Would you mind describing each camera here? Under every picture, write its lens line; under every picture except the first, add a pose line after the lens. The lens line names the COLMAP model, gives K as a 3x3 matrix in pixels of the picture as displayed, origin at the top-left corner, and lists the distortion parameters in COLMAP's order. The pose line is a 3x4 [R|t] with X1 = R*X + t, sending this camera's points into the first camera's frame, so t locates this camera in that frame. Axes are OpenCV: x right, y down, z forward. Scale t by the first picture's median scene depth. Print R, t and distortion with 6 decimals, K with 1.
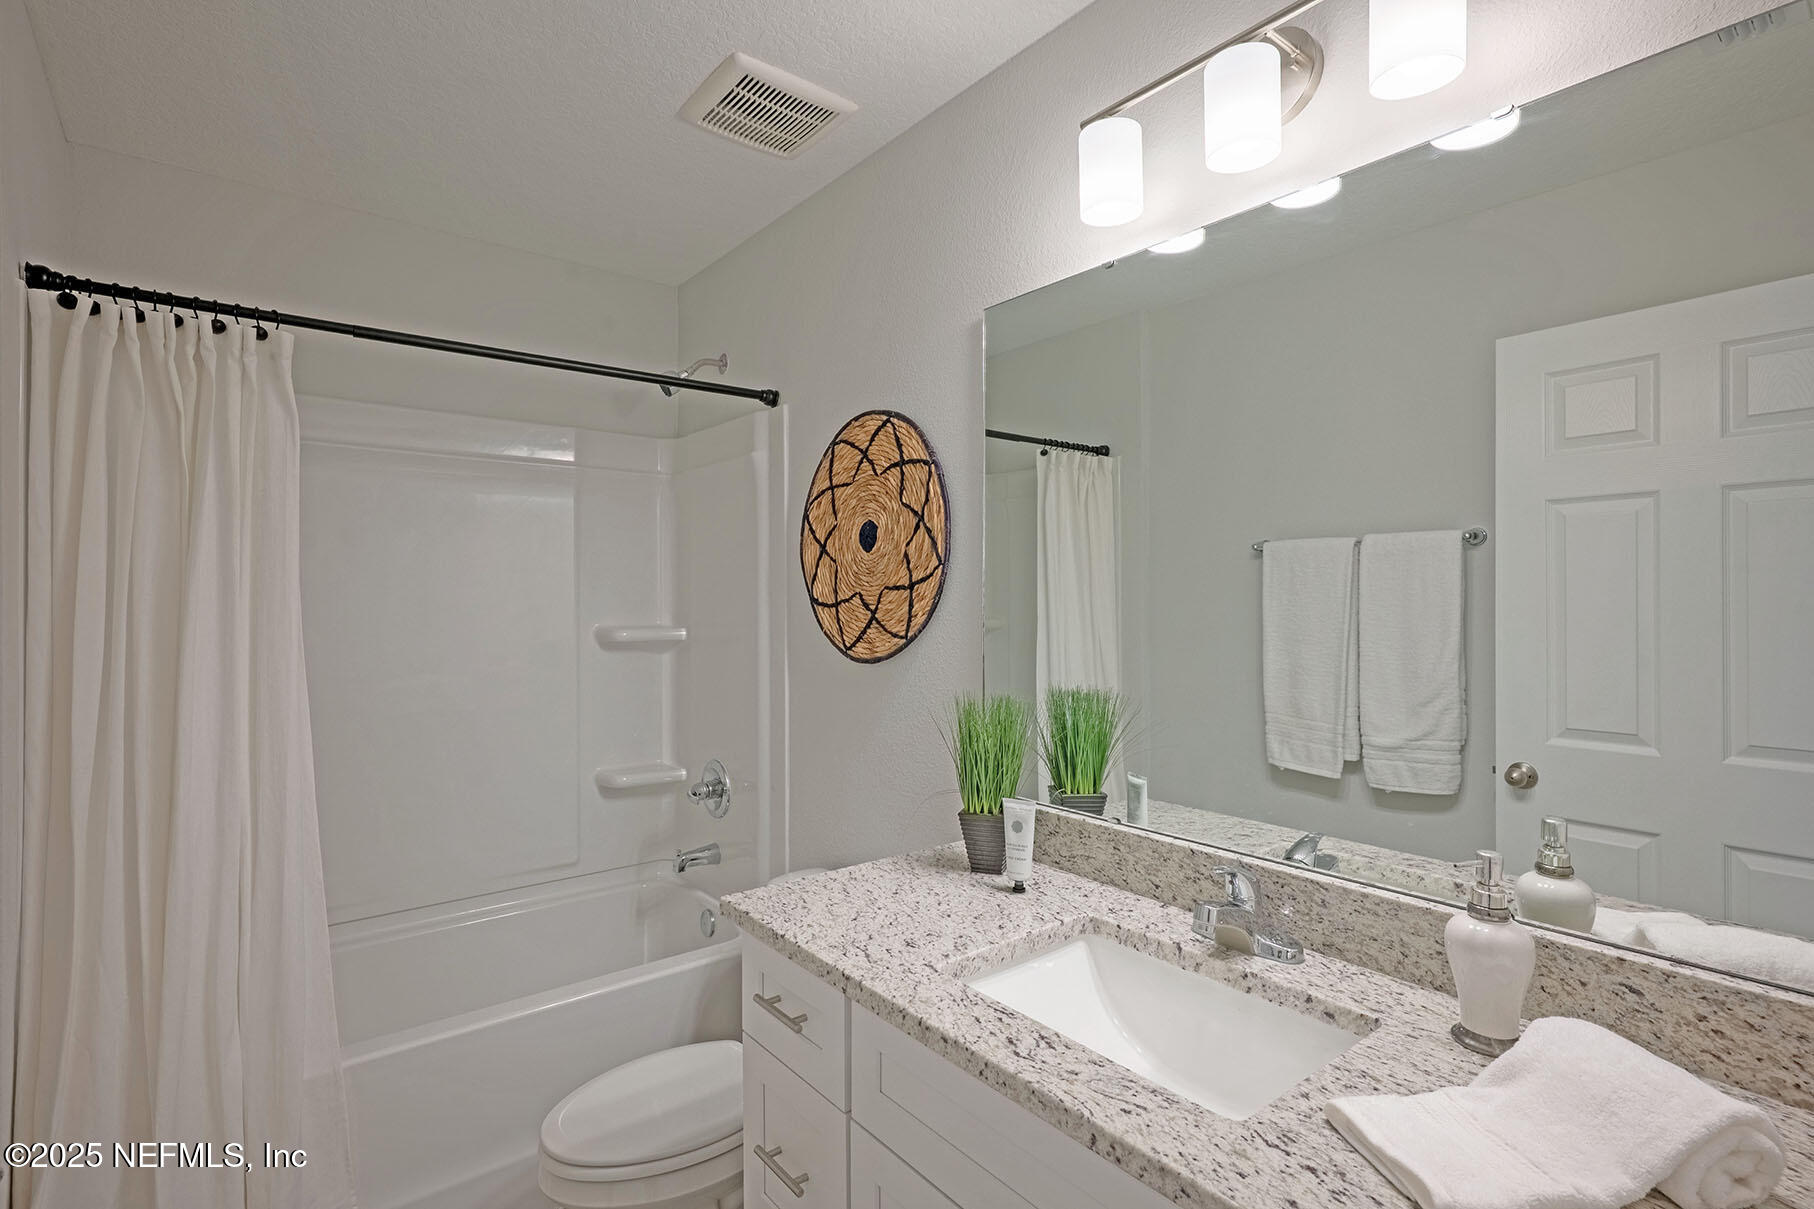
lens RADIAL K [[868.9, 0, 899.8], [0, 868.9, 602.1], [0, 0, 1]] dist [-0.001872, 0.002247]
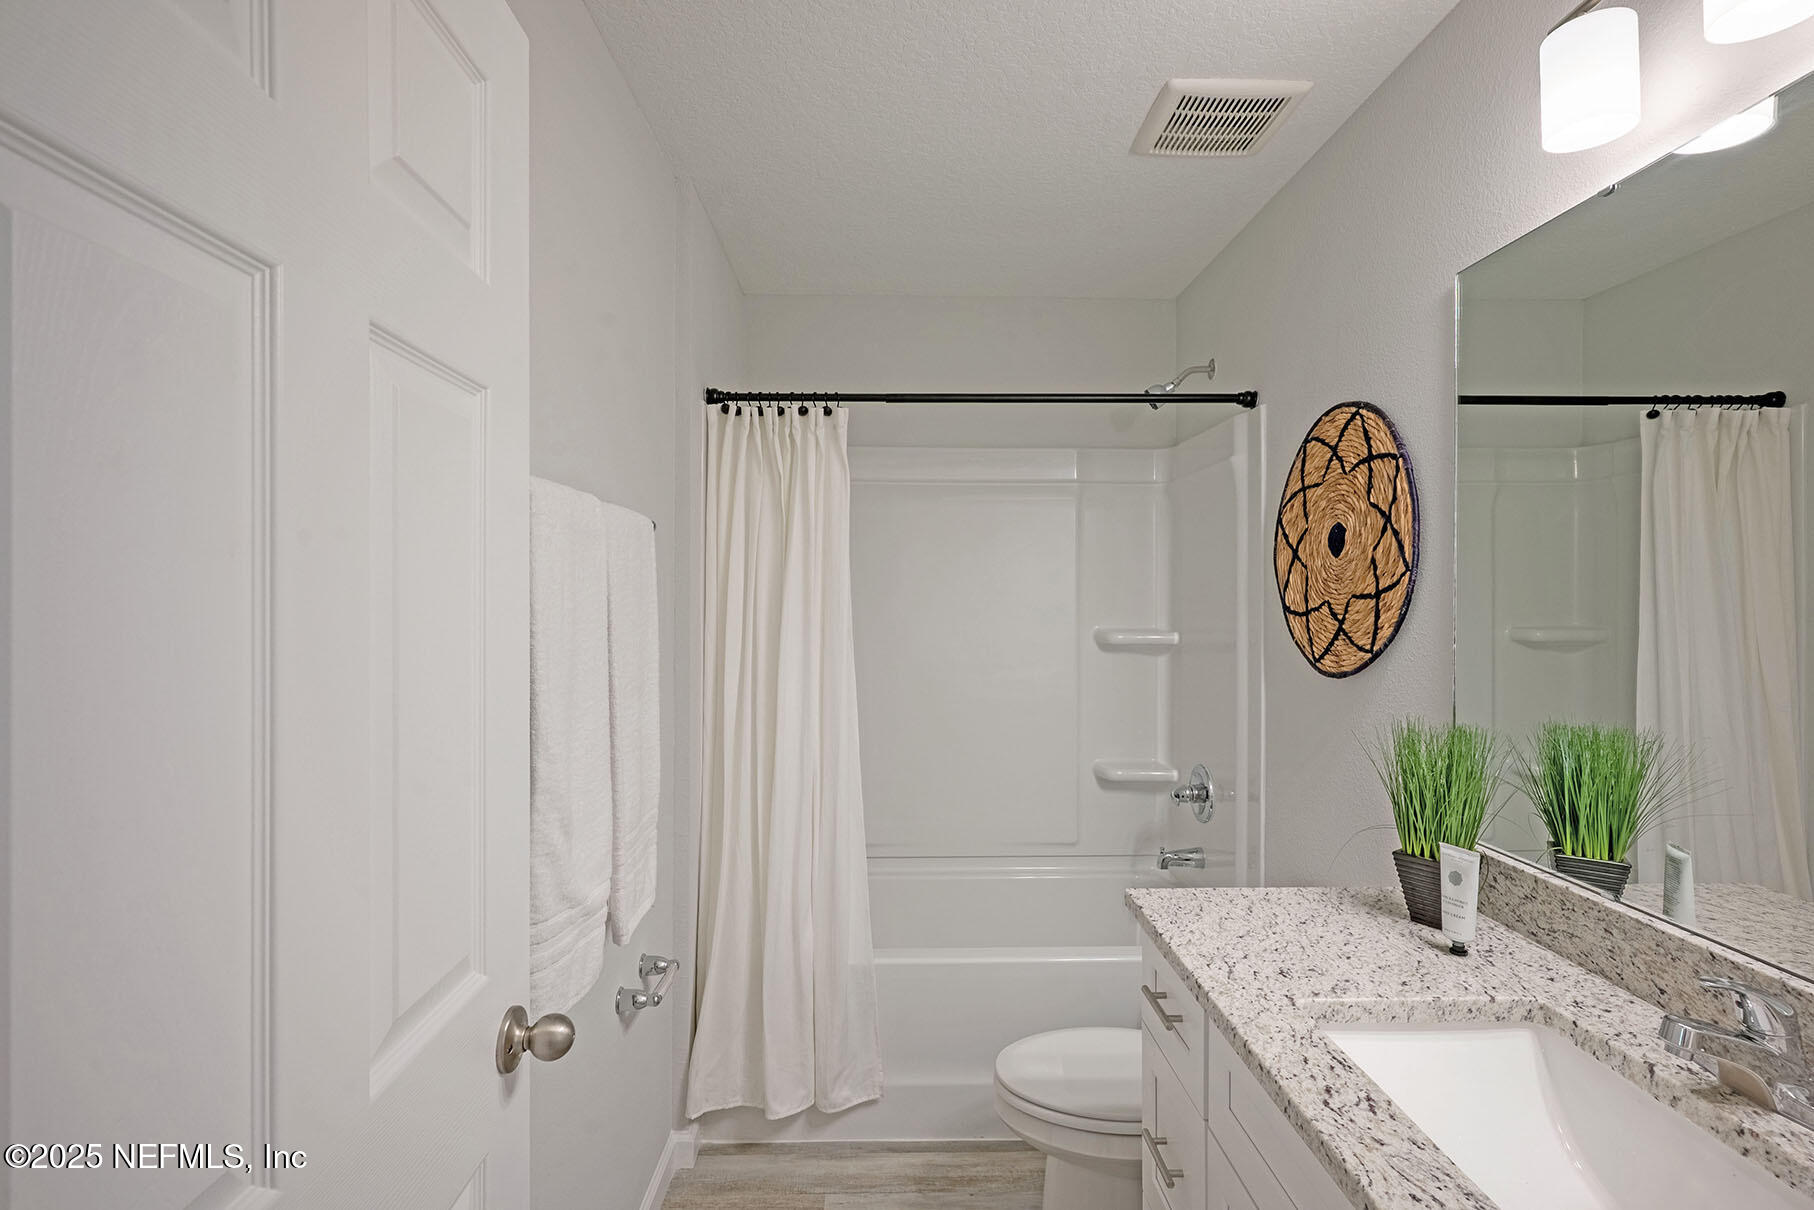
lens RADIAL K [[868.9, 0, 899.8], [0, 868.9, 602.6], [0, 0, 1]] dist [-0.001872, 0.002247]
pose [[0.793175, 0.004992, -0.608974, 0.175165], [-0.003058, 0.999986, 0.004215, -0.013251], [0.608987, -0.001481, 0.793179, -0.014505]]
